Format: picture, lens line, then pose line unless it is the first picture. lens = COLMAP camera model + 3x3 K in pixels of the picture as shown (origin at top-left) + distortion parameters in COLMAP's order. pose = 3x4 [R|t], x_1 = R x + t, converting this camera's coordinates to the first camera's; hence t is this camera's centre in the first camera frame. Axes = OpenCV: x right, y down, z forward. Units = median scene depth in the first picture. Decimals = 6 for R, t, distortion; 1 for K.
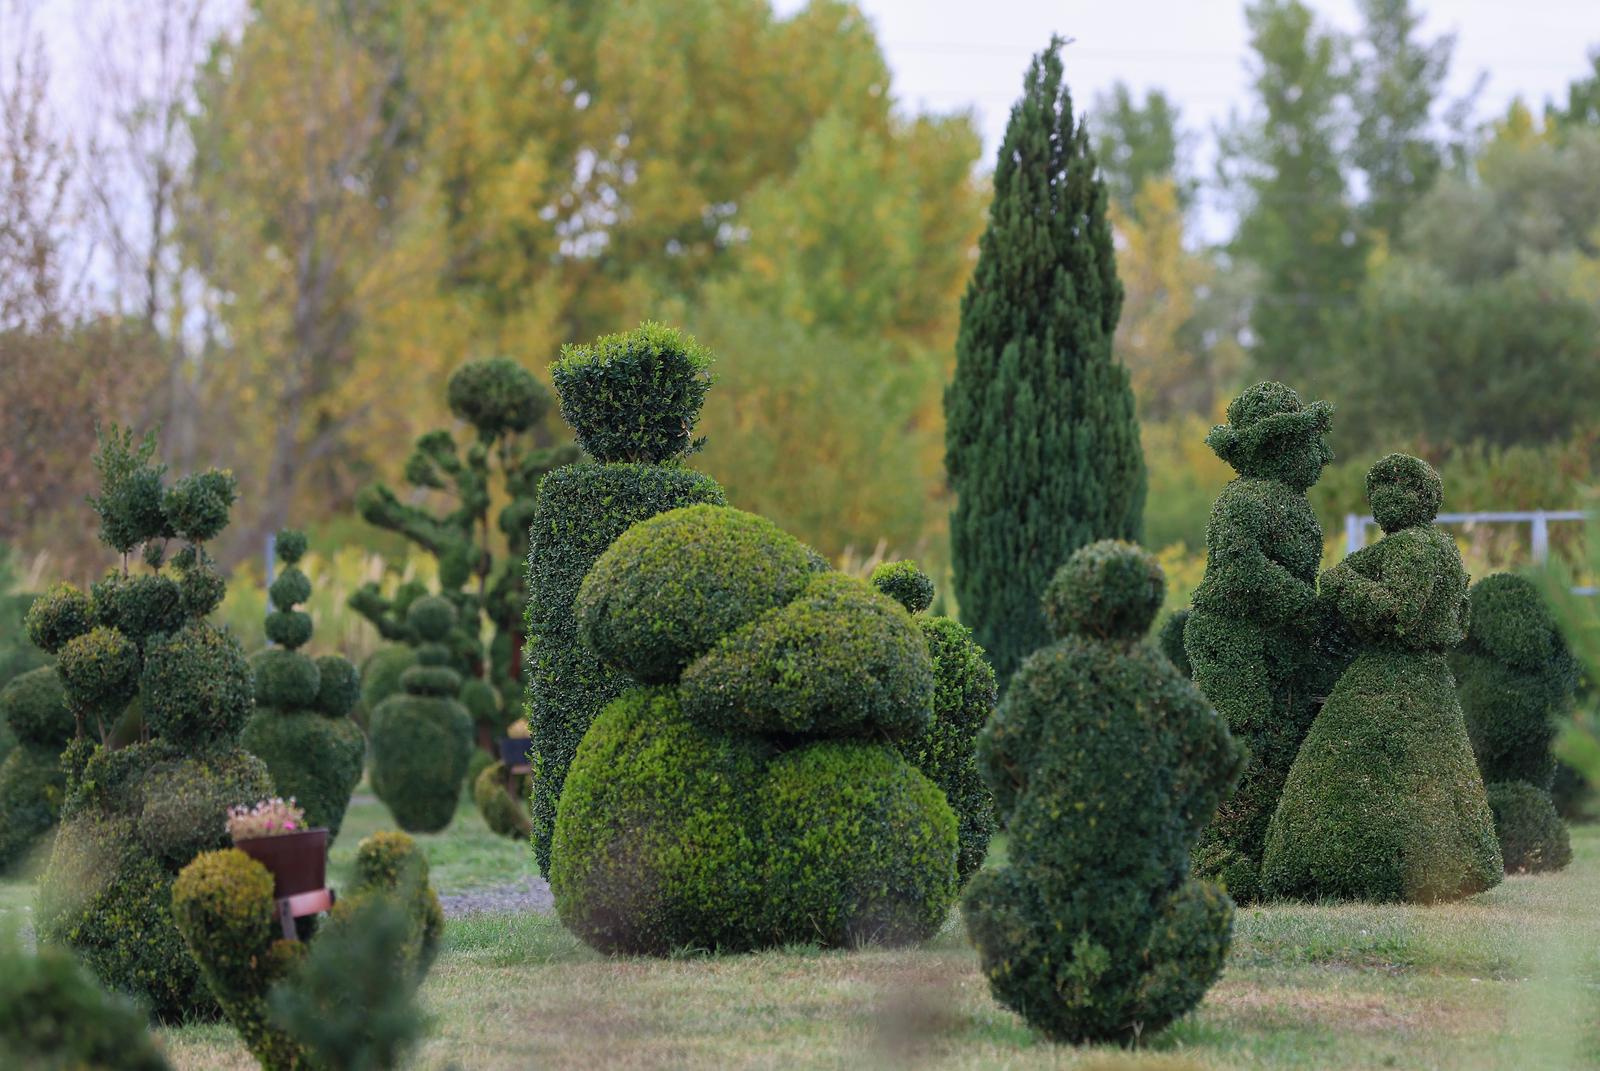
lens RADIAL K [[9330.3, 0, 799.8], [0, 9330.3, 535.6], [0, 0, 1]] dist [-0.023521, 0.000000]
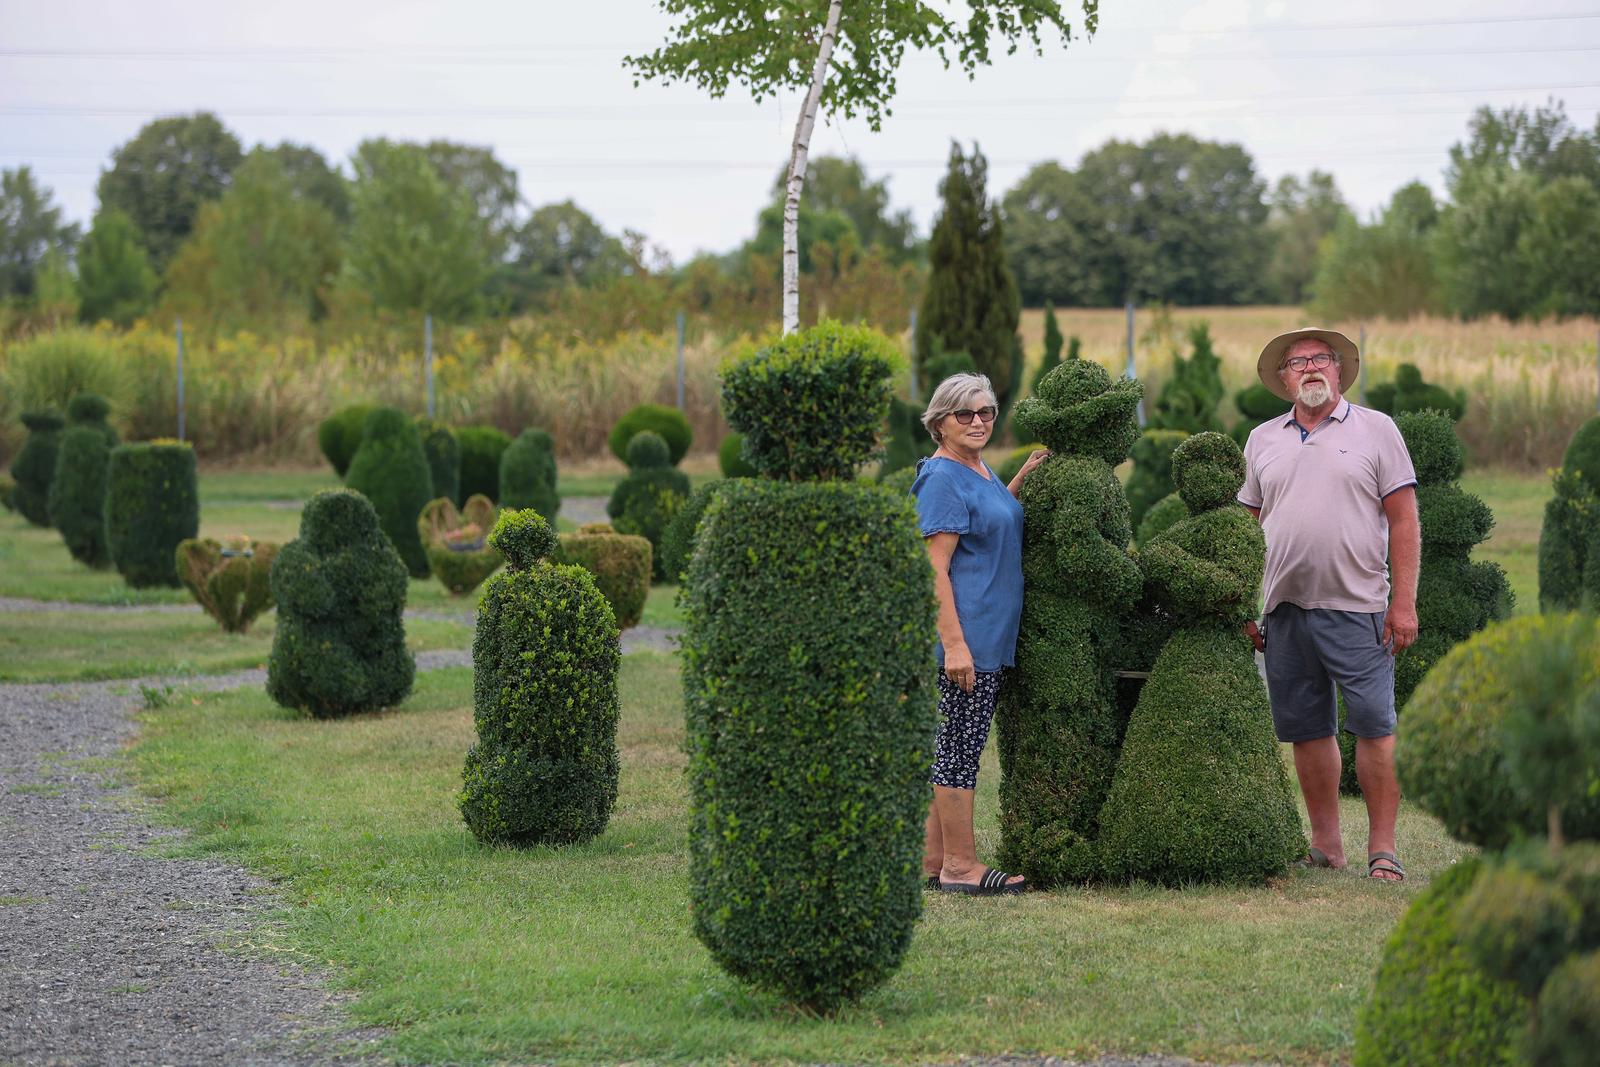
lens RADIAL K [[5640.1, 0, 799.9], [0, 5640.1, 533.8], [0, 0, 1]] dist [0.022009, 0.000000]
pose [[0.965217, -0.002864, 0.261436, -0.159945], [-0.005937, 0.999442, 0.032867, -0.020317], [-0.261384, -0.033276, 0.964661, 0.488734]]
